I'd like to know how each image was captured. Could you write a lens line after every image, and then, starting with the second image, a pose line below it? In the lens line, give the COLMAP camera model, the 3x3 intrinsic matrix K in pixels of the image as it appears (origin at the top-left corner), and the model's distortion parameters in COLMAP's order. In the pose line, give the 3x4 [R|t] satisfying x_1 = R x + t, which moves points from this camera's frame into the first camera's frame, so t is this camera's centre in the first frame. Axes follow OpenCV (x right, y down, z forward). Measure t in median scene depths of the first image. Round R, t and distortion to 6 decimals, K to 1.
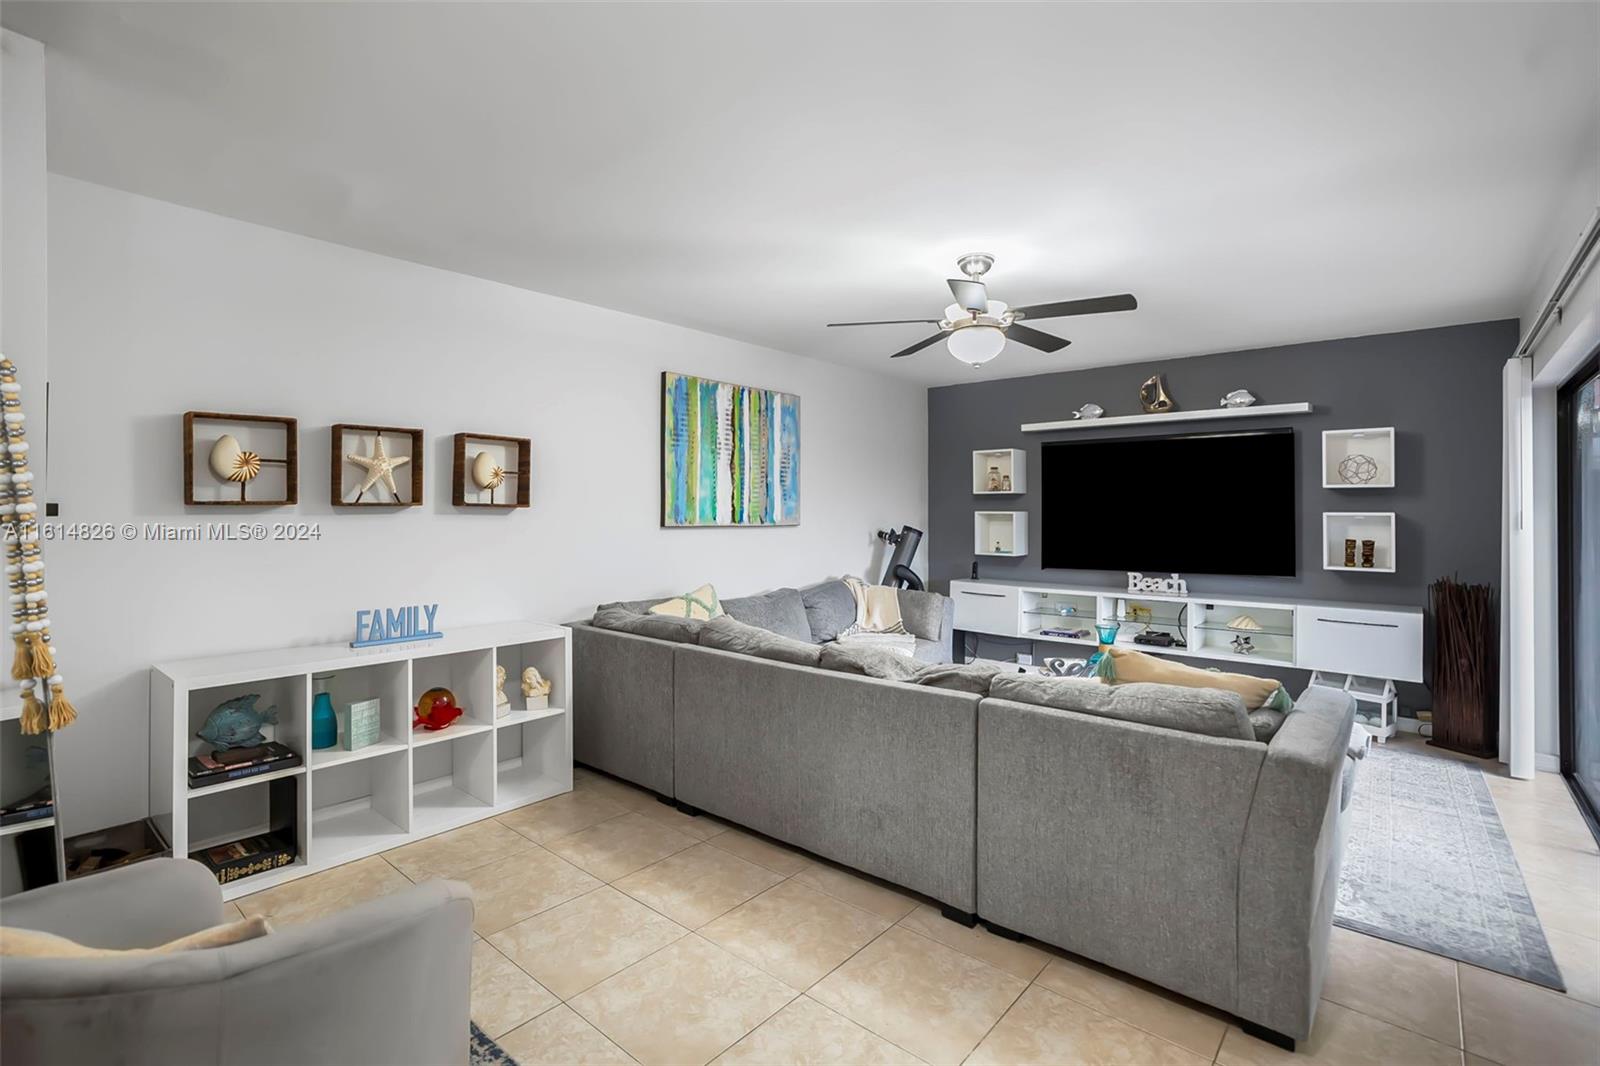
lens RADIAL K [[755.4, 0, 786.9], [0, 755.4, 506.0], [0, 0, 1]] dist [-0.022461, 0.007125]
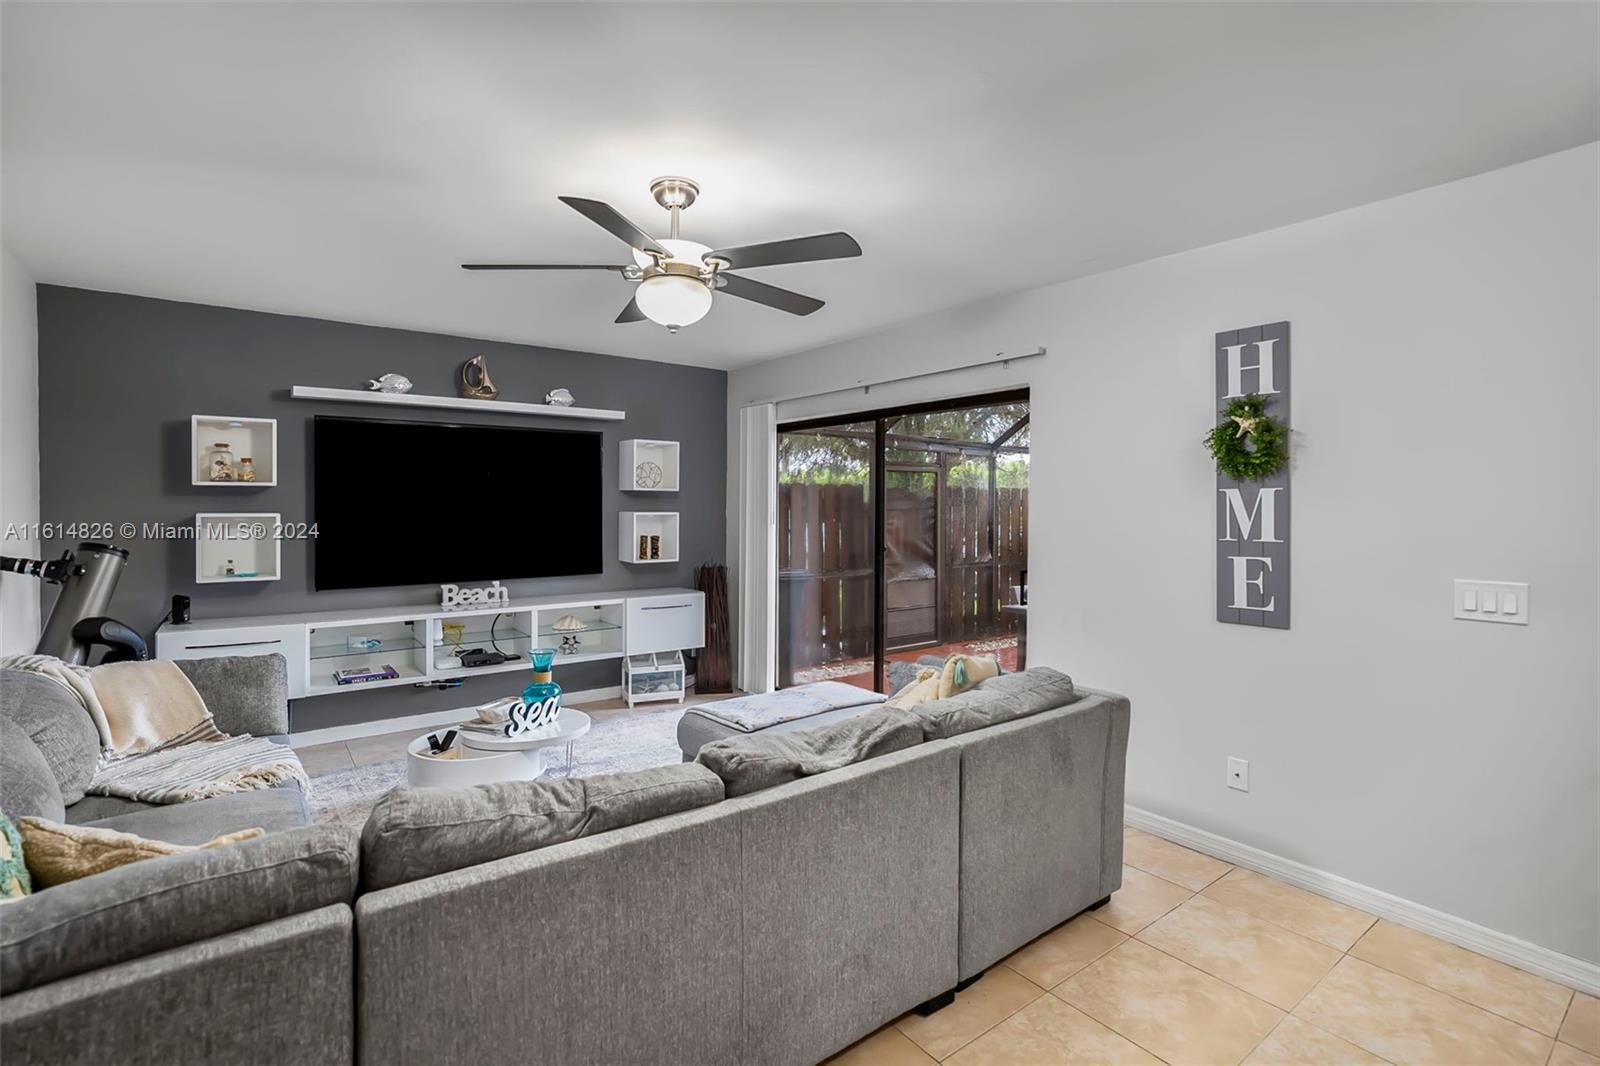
lens RADIAL K [[755.4, 0, 805.0], [0, 755.4, 524.2], [0, 0, 1]] dist [-0.022461, 0.007125]
pose [[0.193422, -0.029058, 0.980685, -0.292830], [-0.012934, 0.999399, 0.032163, -0.011813], [-0.981030, -0.018905, 0.192930, 0.464269]]
